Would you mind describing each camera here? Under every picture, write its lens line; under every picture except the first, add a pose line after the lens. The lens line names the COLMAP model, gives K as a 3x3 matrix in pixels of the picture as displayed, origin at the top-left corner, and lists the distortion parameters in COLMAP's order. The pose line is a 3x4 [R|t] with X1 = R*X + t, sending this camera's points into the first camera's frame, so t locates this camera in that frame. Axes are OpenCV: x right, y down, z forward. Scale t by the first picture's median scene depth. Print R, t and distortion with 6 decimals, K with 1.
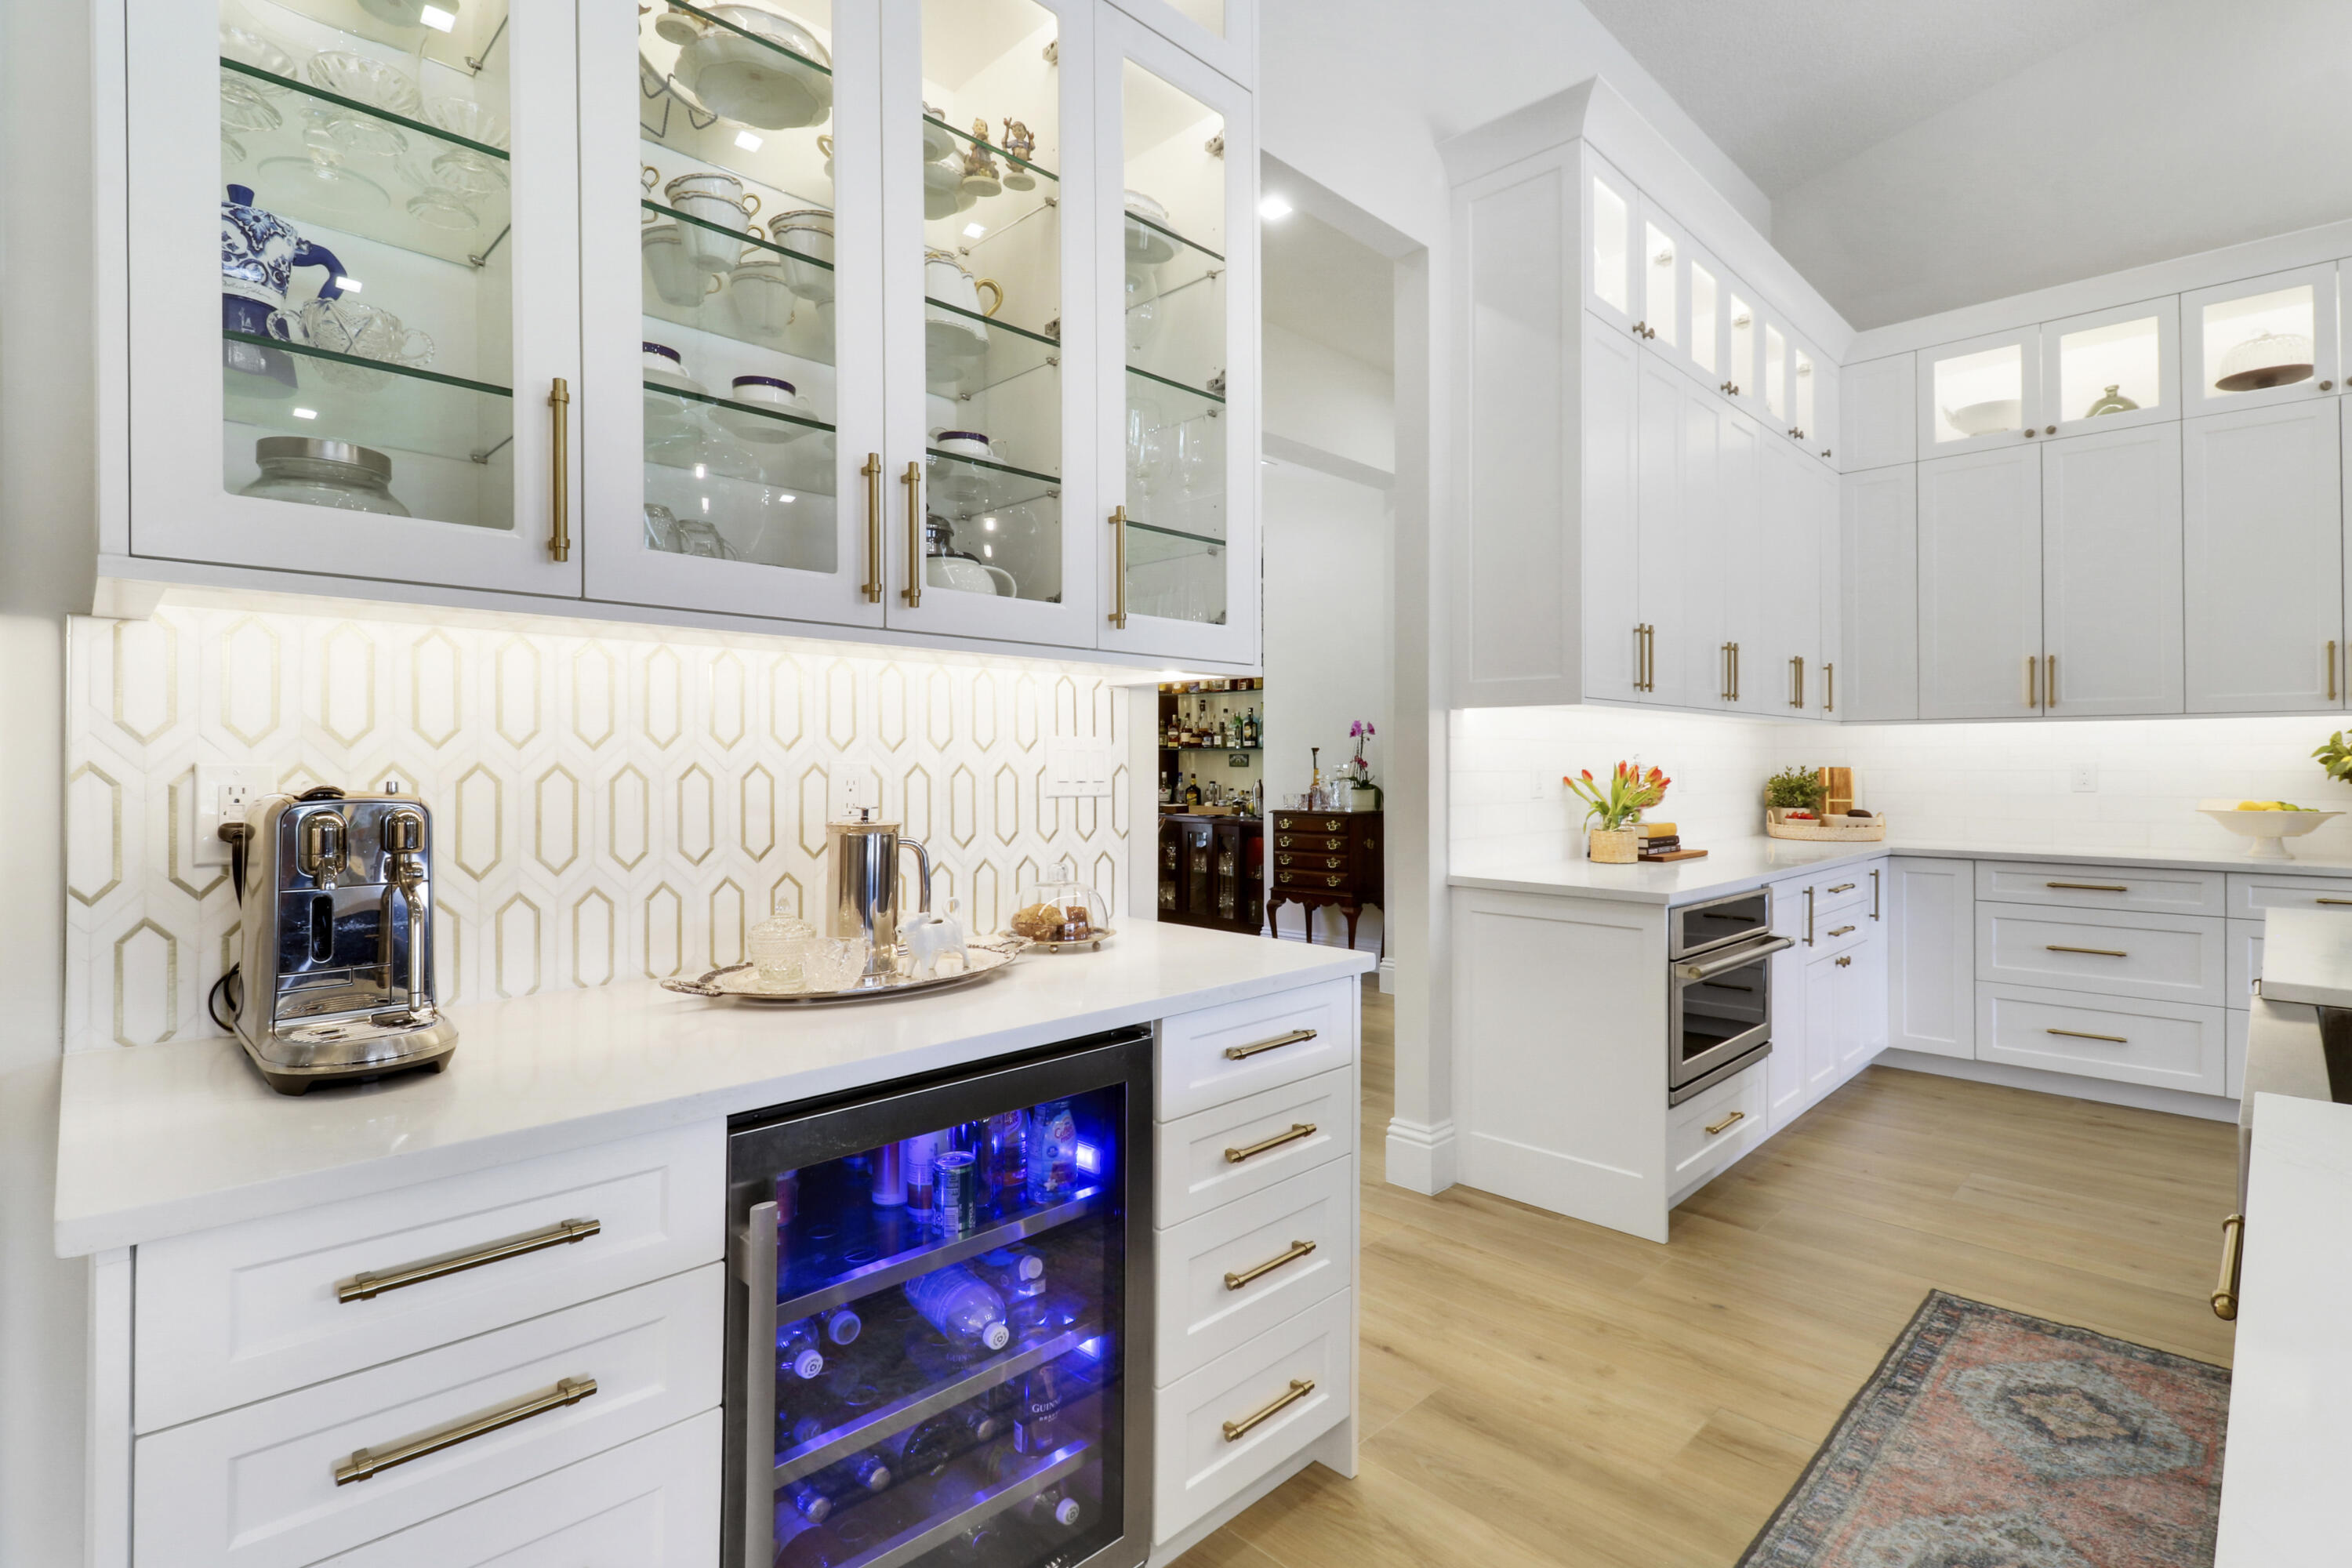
lens RADIAL K [[1114.3, 0, 1210.9], [0, 1114.3, 770.1], [0, 0, 1]] dist [0.000714, 0.000330]
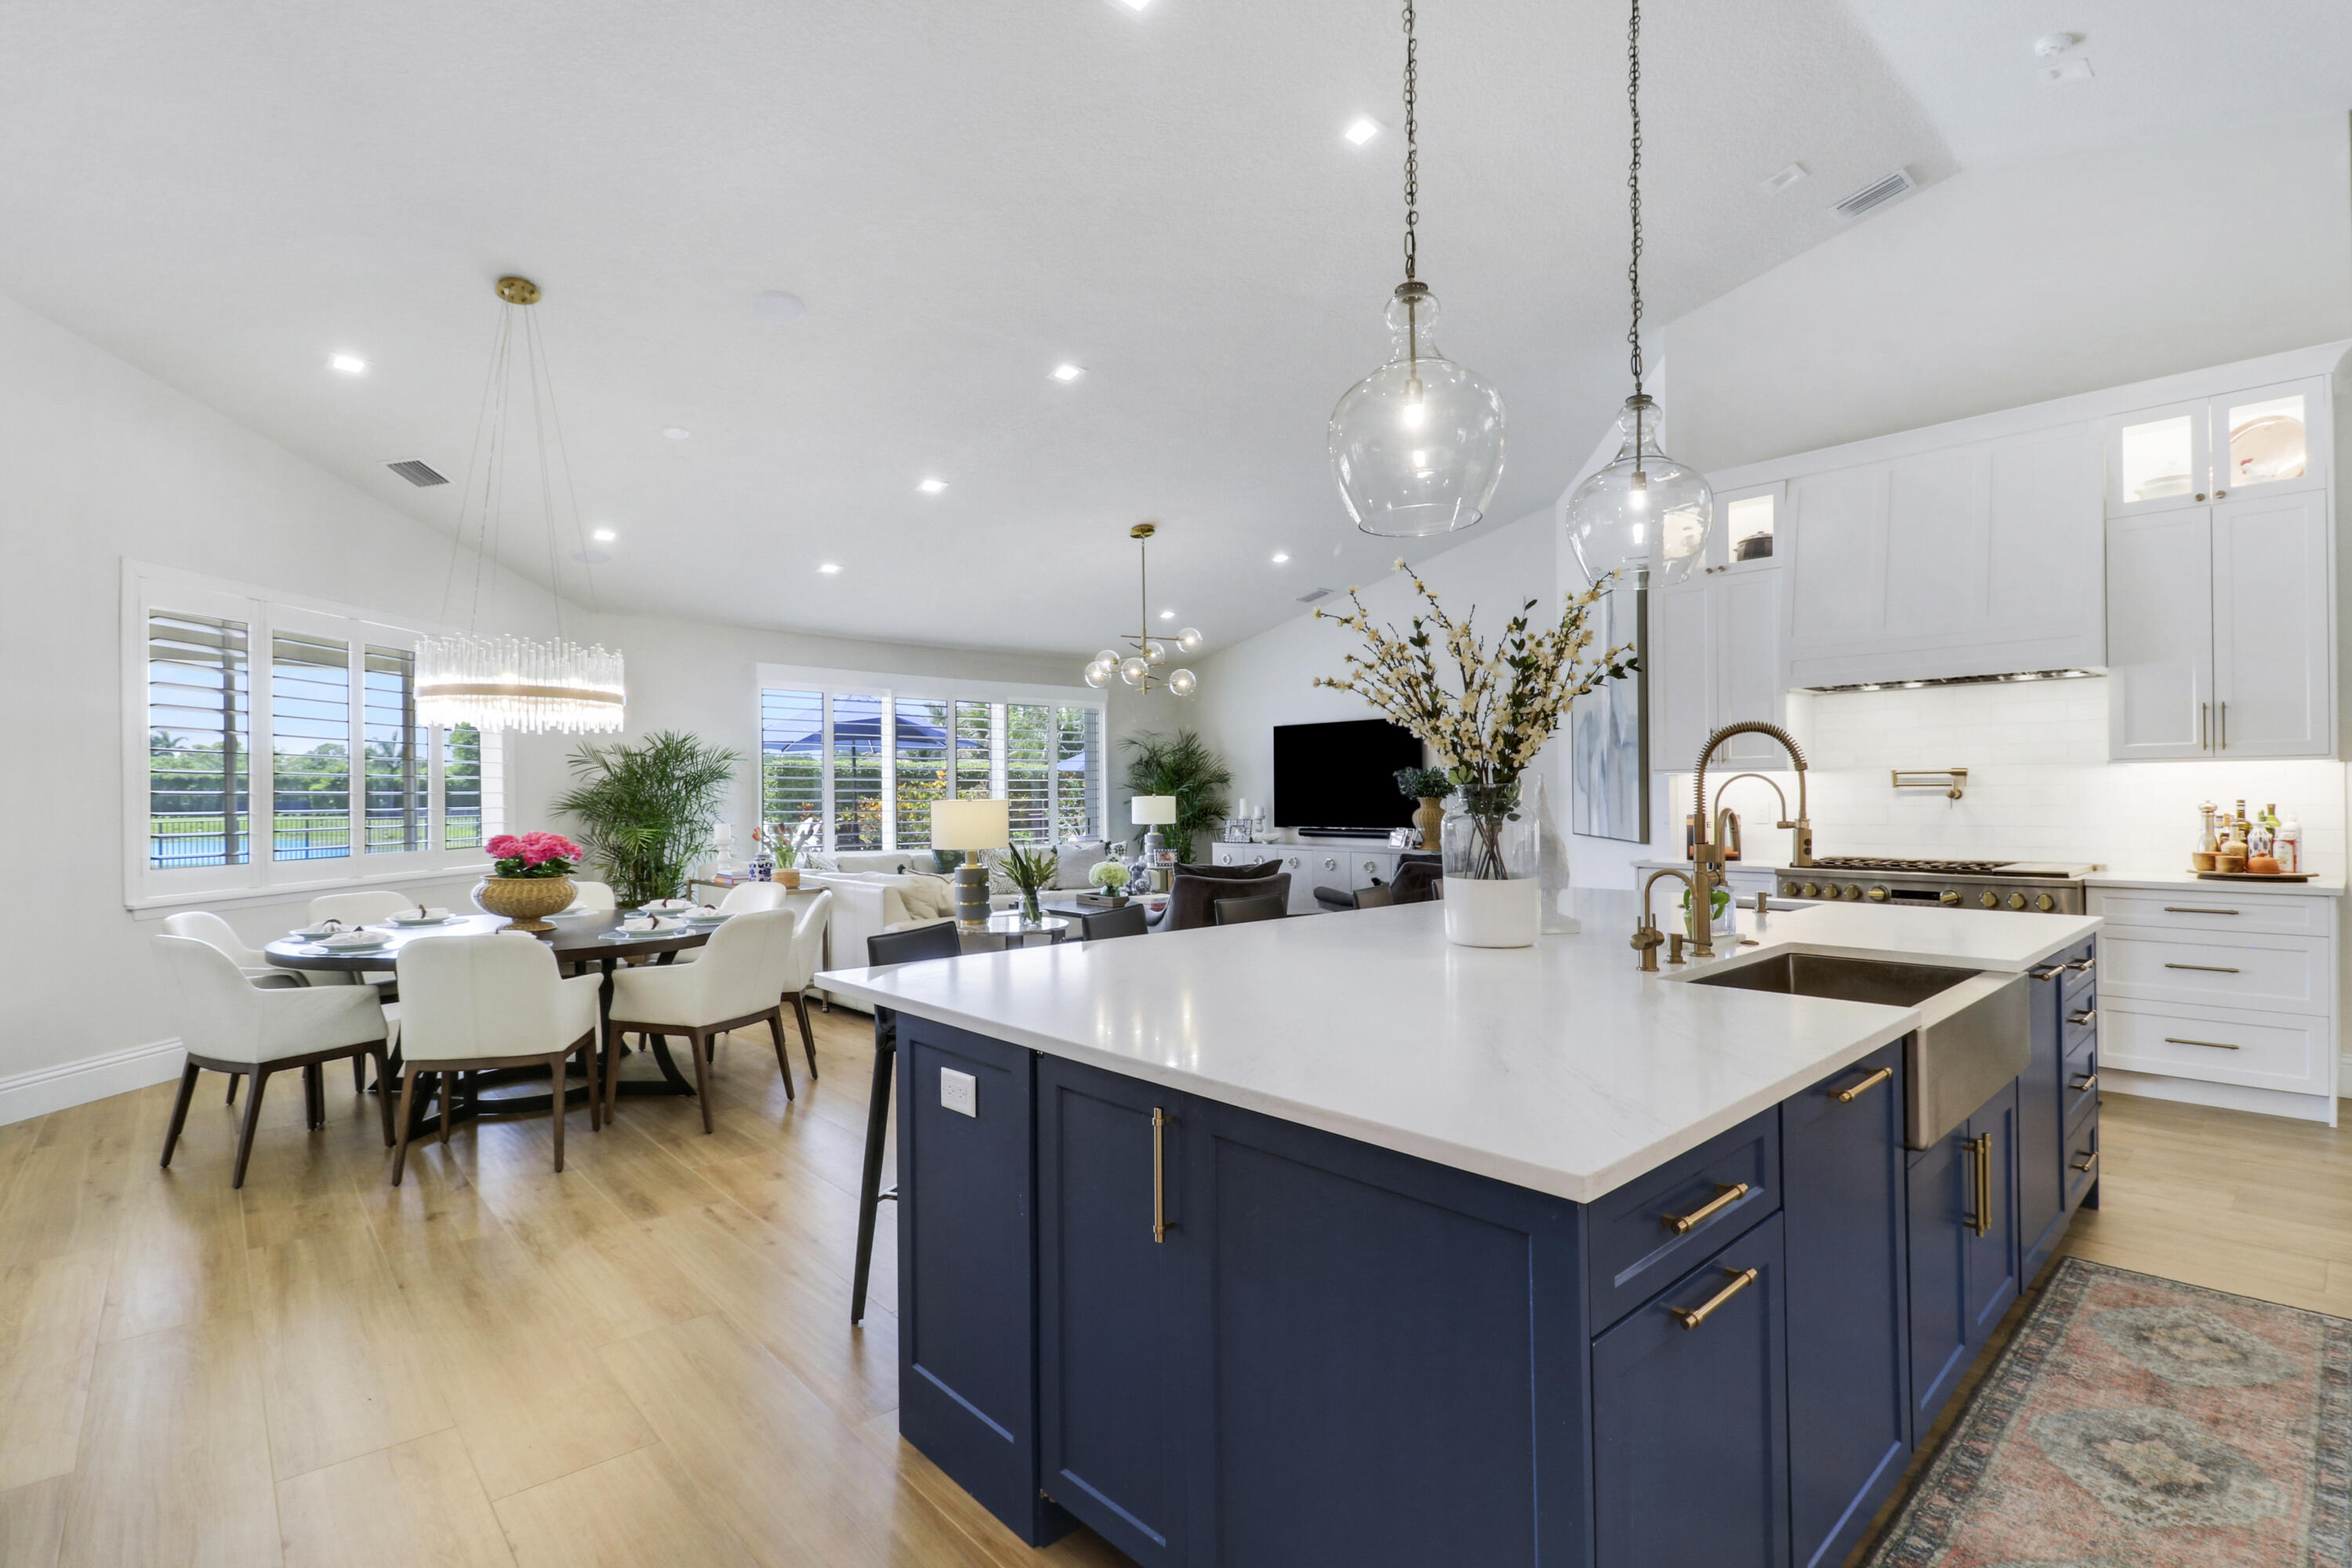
lens RADIAL K [[1089.6, 0, 1181.4], [0, 1089.6, 797.8], [0, 0, 1]] dist [-0.021513, -0.000270]
pose [[-0.997661, 0.009471, 0.067694, 1.176259], [0.009828, 0.999939, 0.004943, -0.035617], [-0.067643, 0.005597, -0.997694, 1.552085]]
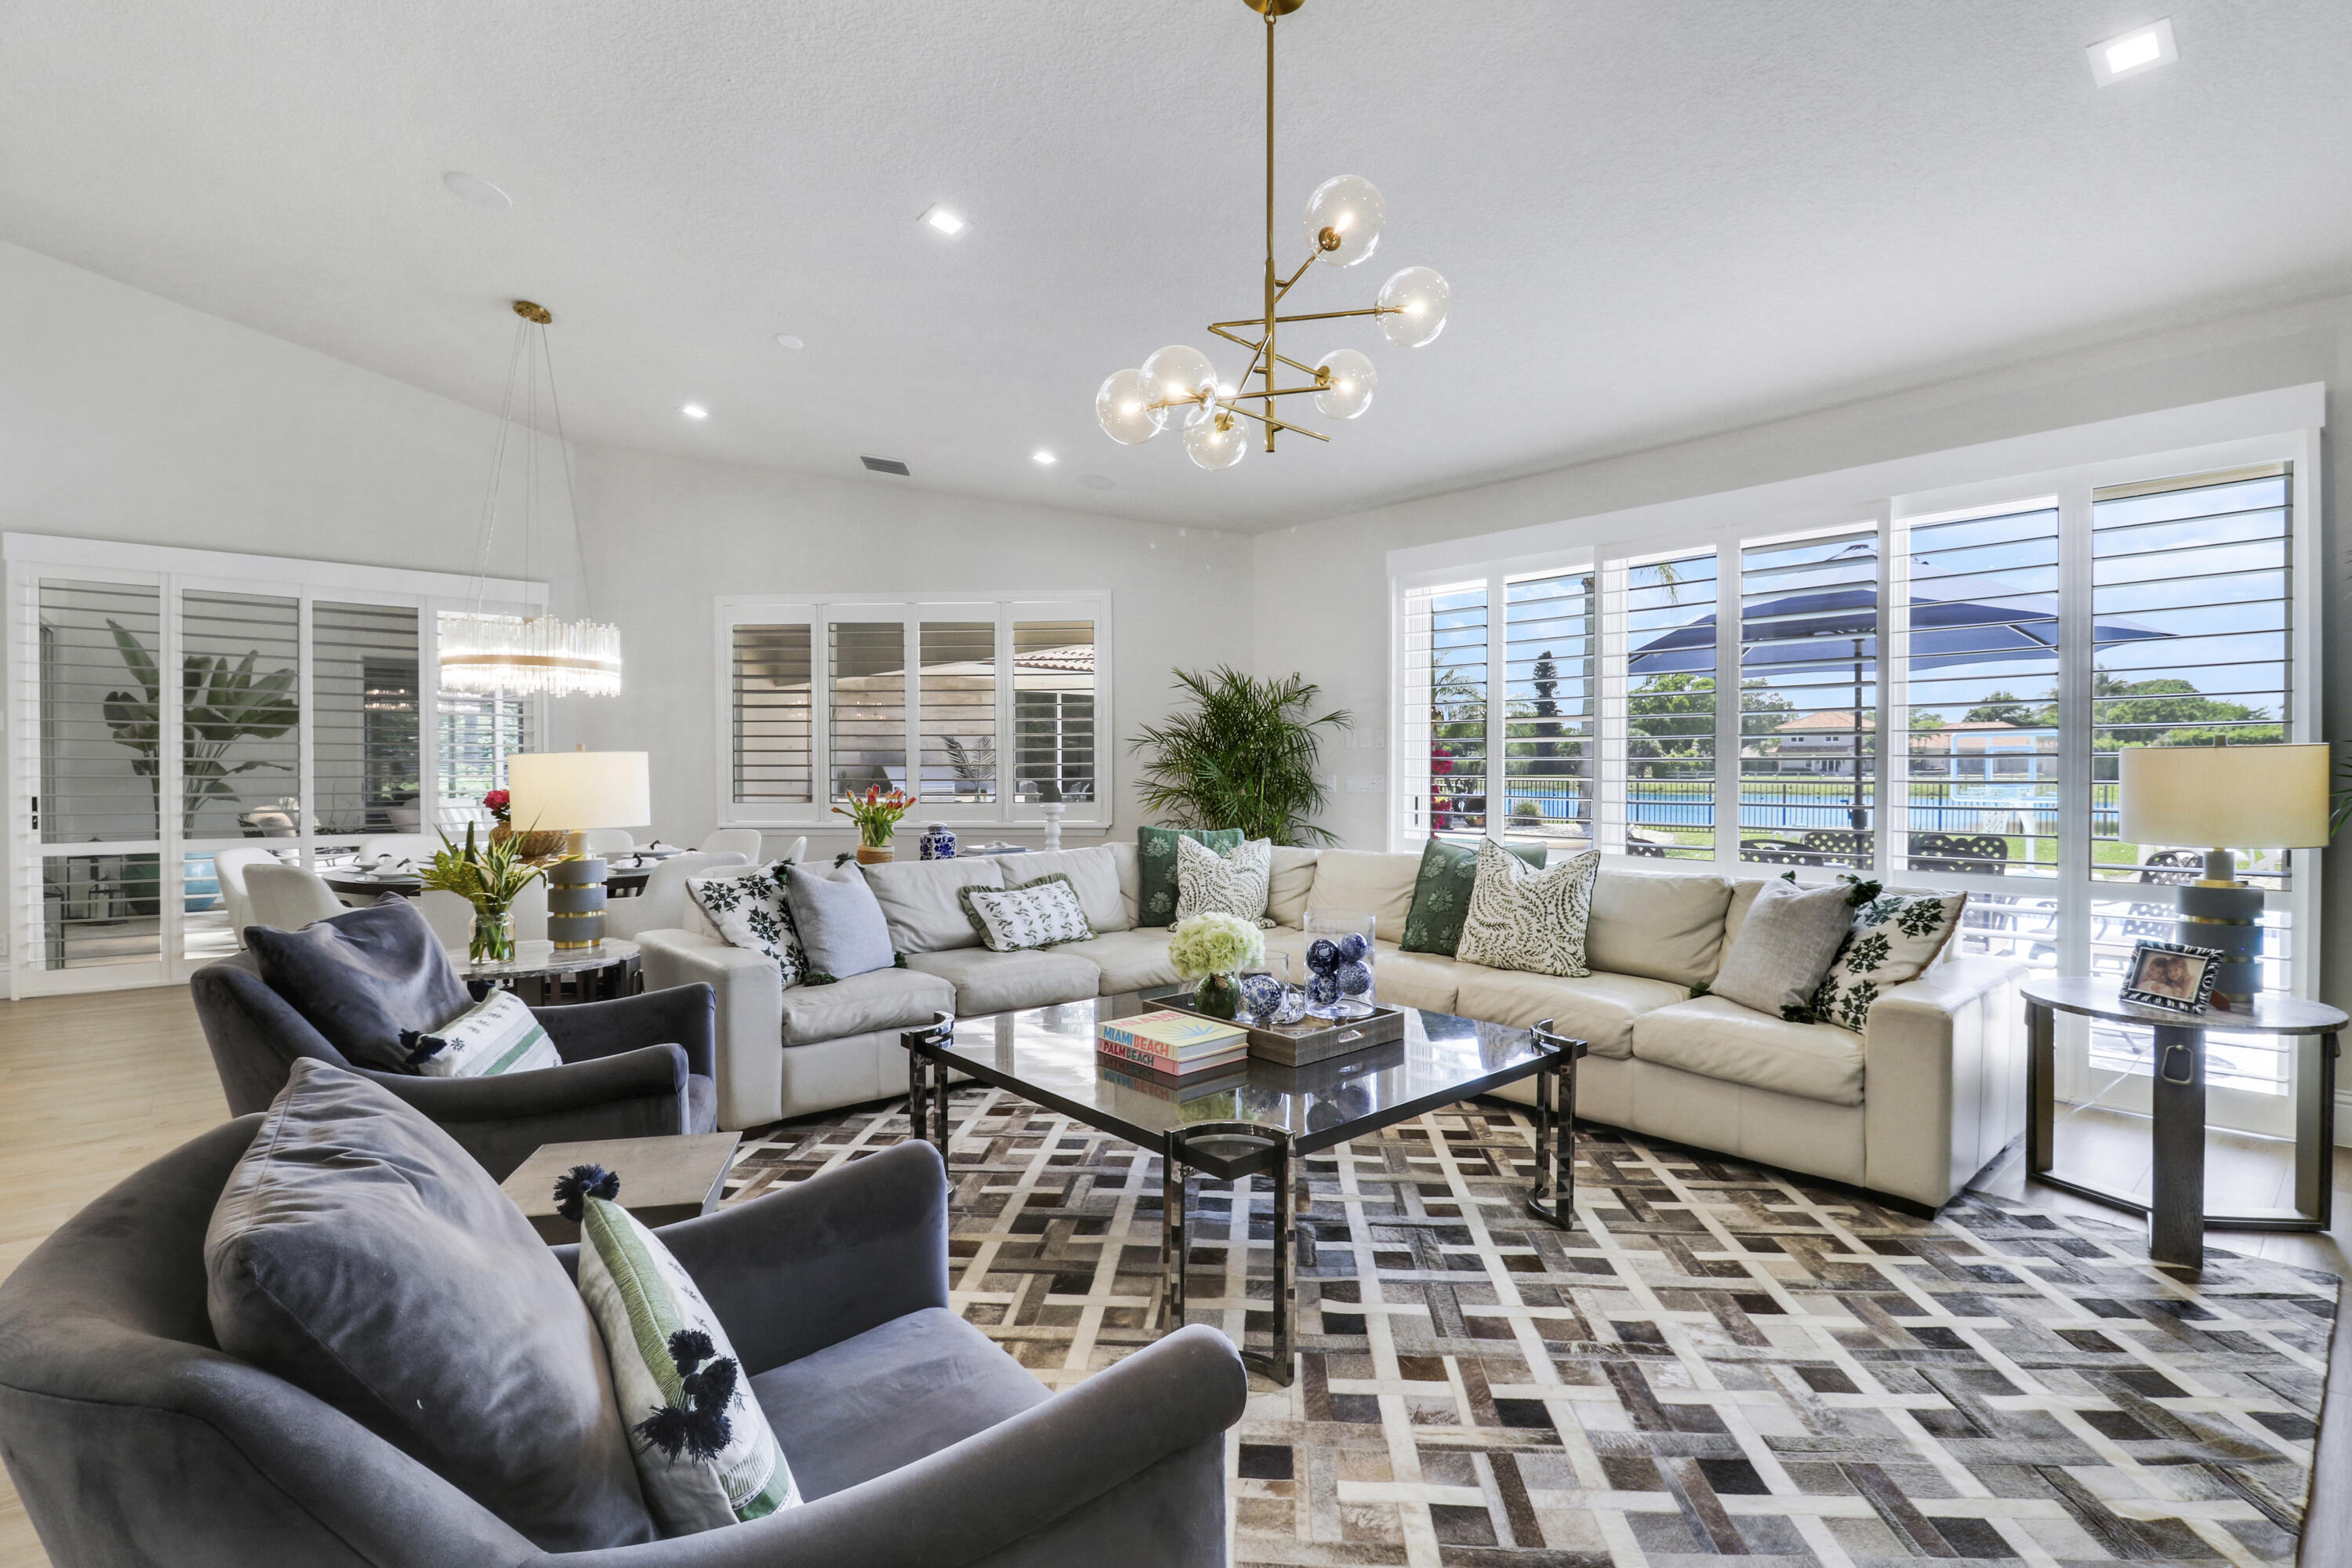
lens RADIAL K [[1114.3, 0, 1210.9], [0, 1114.3, 770.1], [0, 0, 1]] dist [0.000714, 0.000330]
pose [[0.067326, -0.001273, 0.997730, 0.272851], [0.002565, 0.999996, 0.001103, 0.003244], [-0.997728, 0.002484, 0.067329, -1.879822]]
